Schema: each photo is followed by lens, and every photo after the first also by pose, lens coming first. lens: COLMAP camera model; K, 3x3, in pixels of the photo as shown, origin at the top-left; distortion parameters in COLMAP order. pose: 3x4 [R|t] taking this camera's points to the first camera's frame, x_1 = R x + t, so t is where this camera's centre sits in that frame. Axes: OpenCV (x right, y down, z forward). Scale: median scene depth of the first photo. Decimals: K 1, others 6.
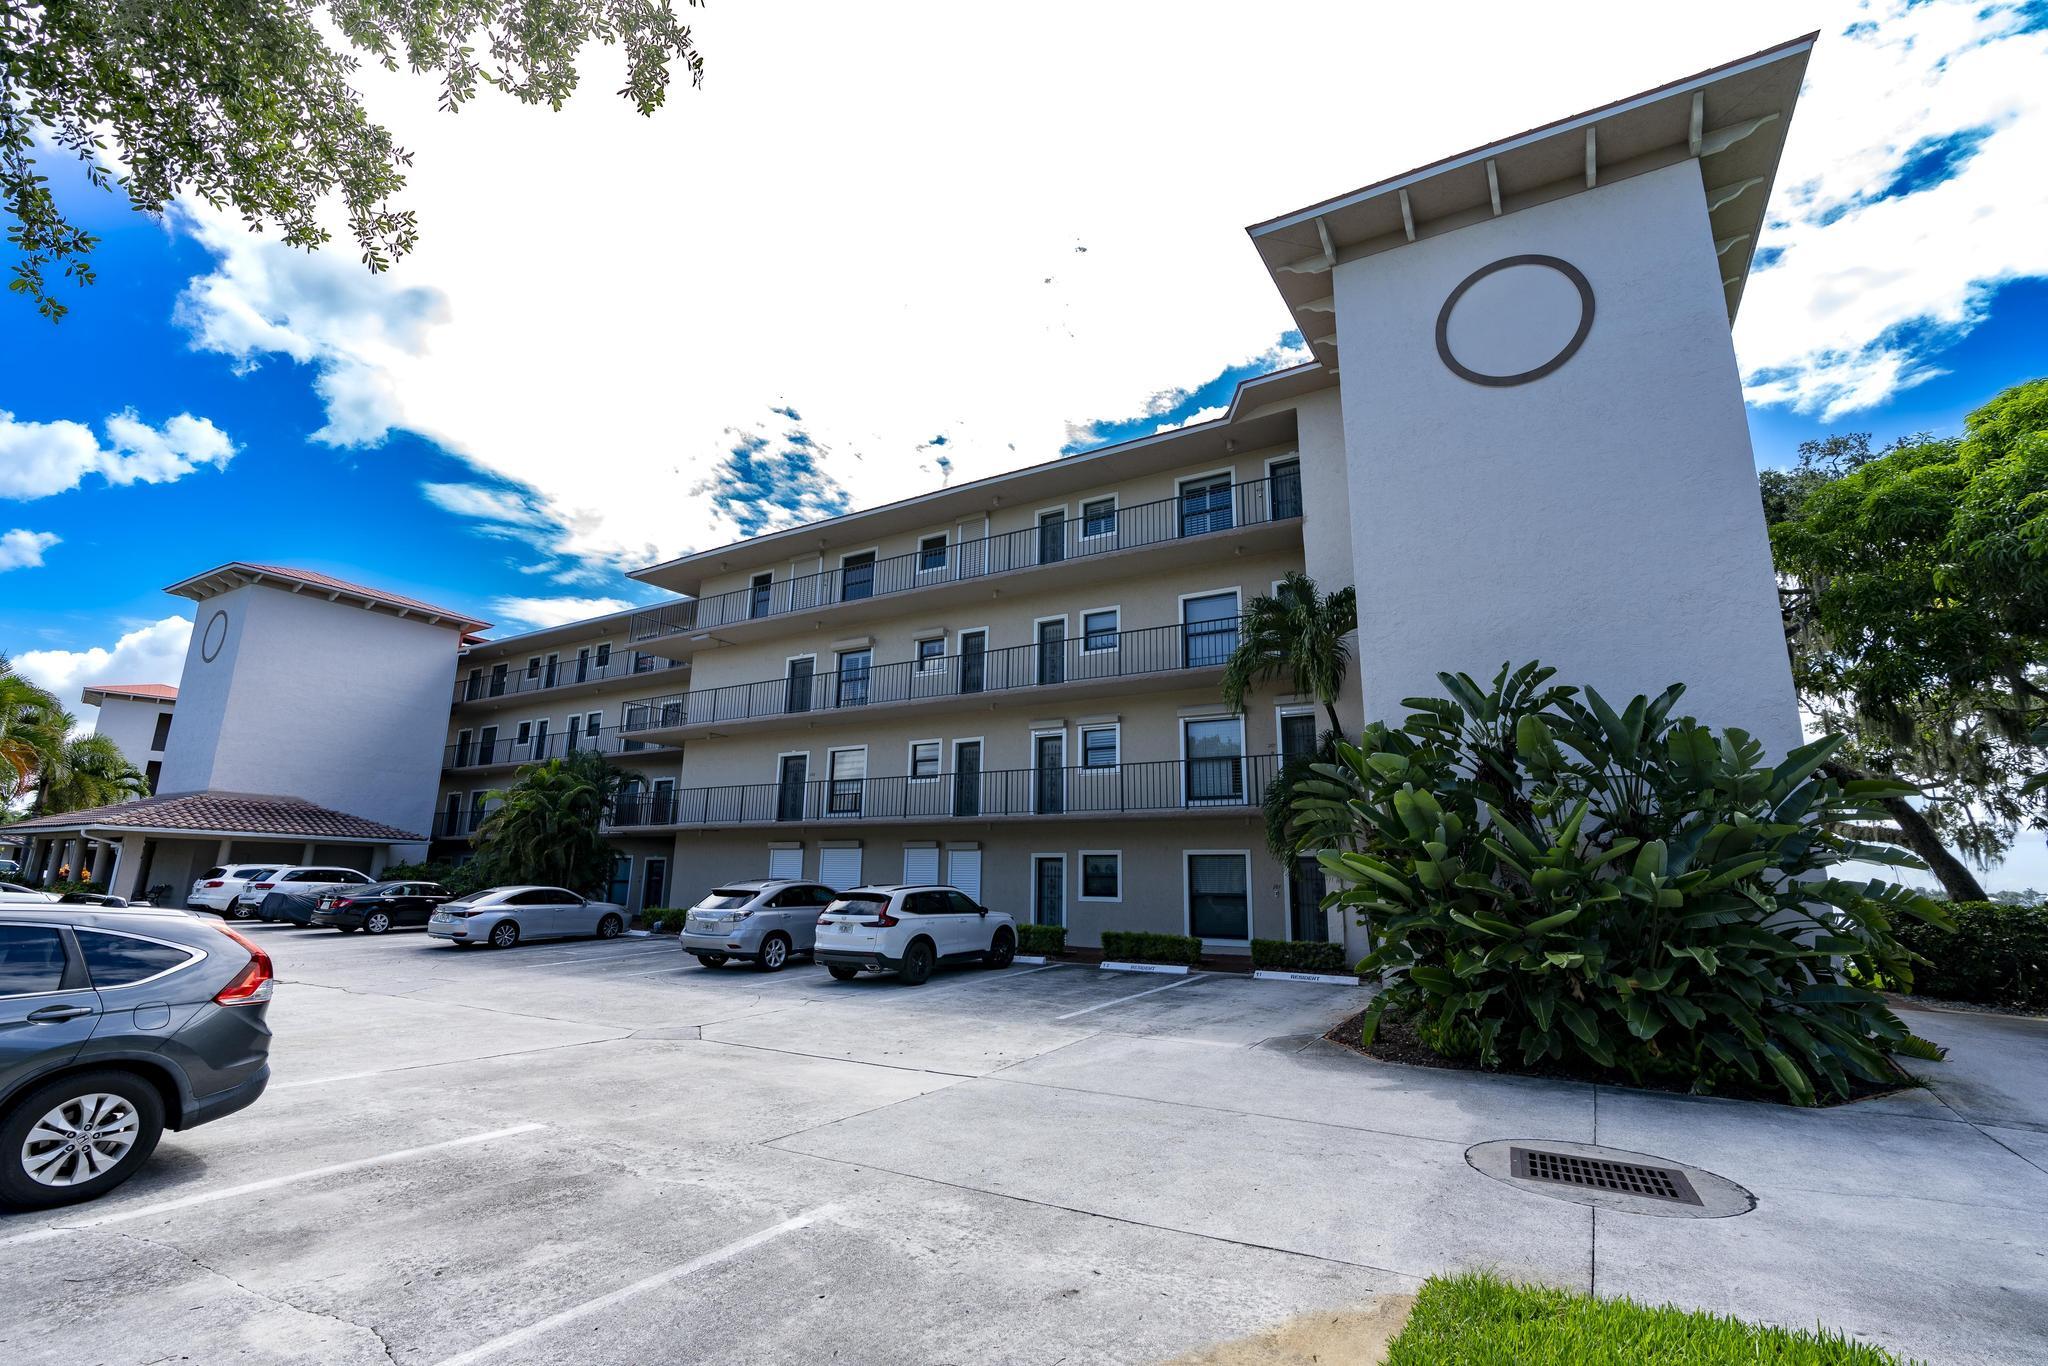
lens RADIAL K [[916.6, 0, 1019.2], [0, 916.6, 677.1], [0, 0, 1]] dist [-0.014762, 0.007232]
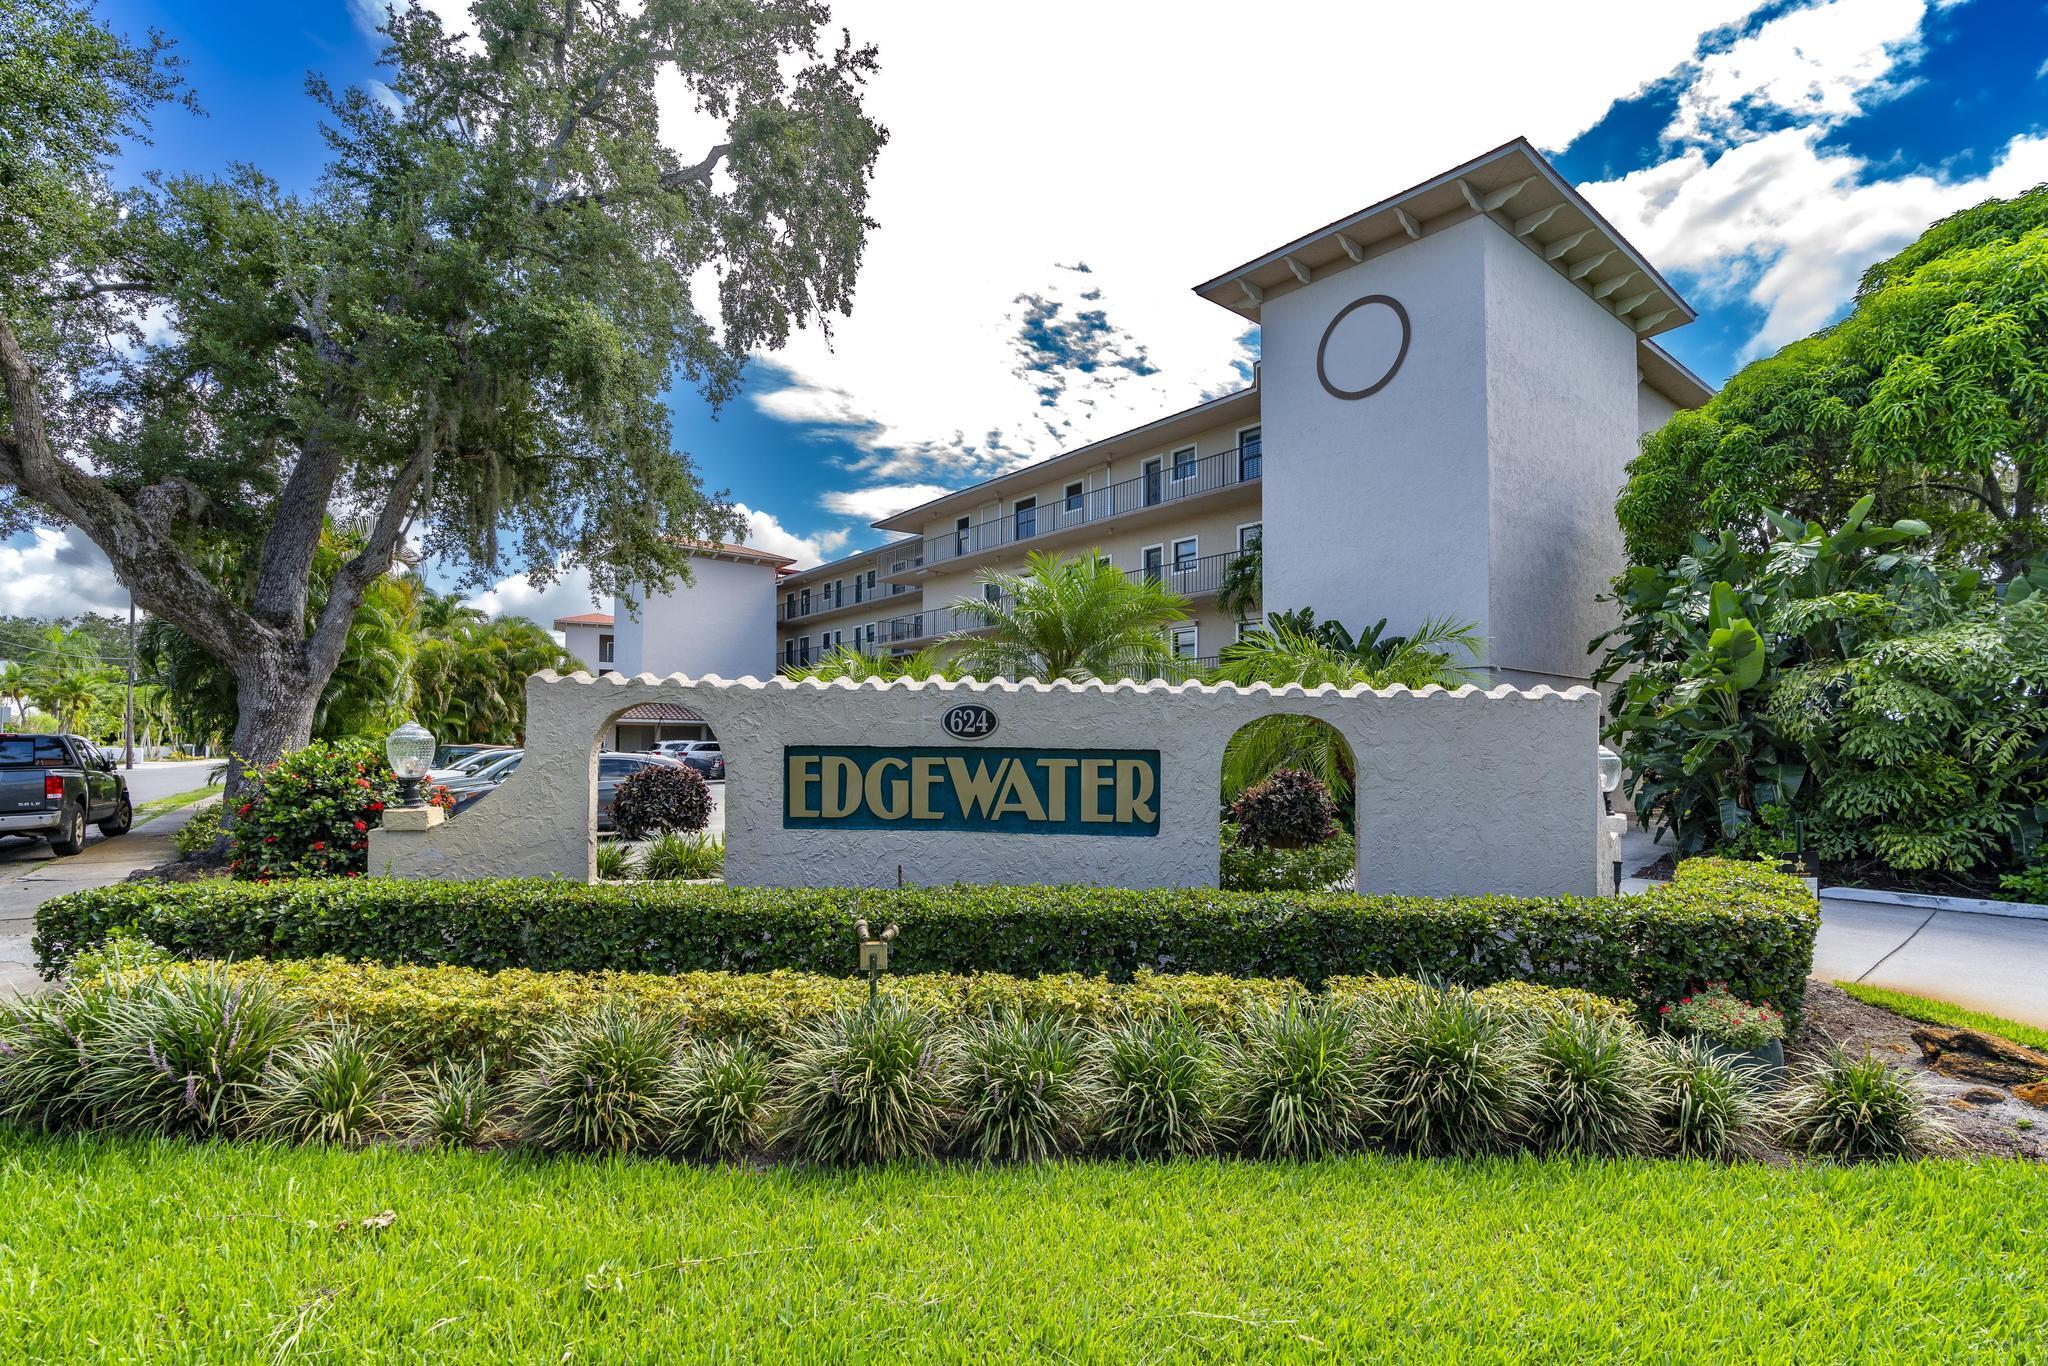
lens RADIAL K [[947.6, 0, 1070.6], [0, 947.6, 685.5], [0, 0, 1]] dist [-0.020588, 0.007718]
pose [[0.956454, -0.033603, -0.289942, 0.148994], [0.079002, 0.986076, 0.146330, -0.036810], [0.280987, -0.162864, 0.945791, -0.164749]]
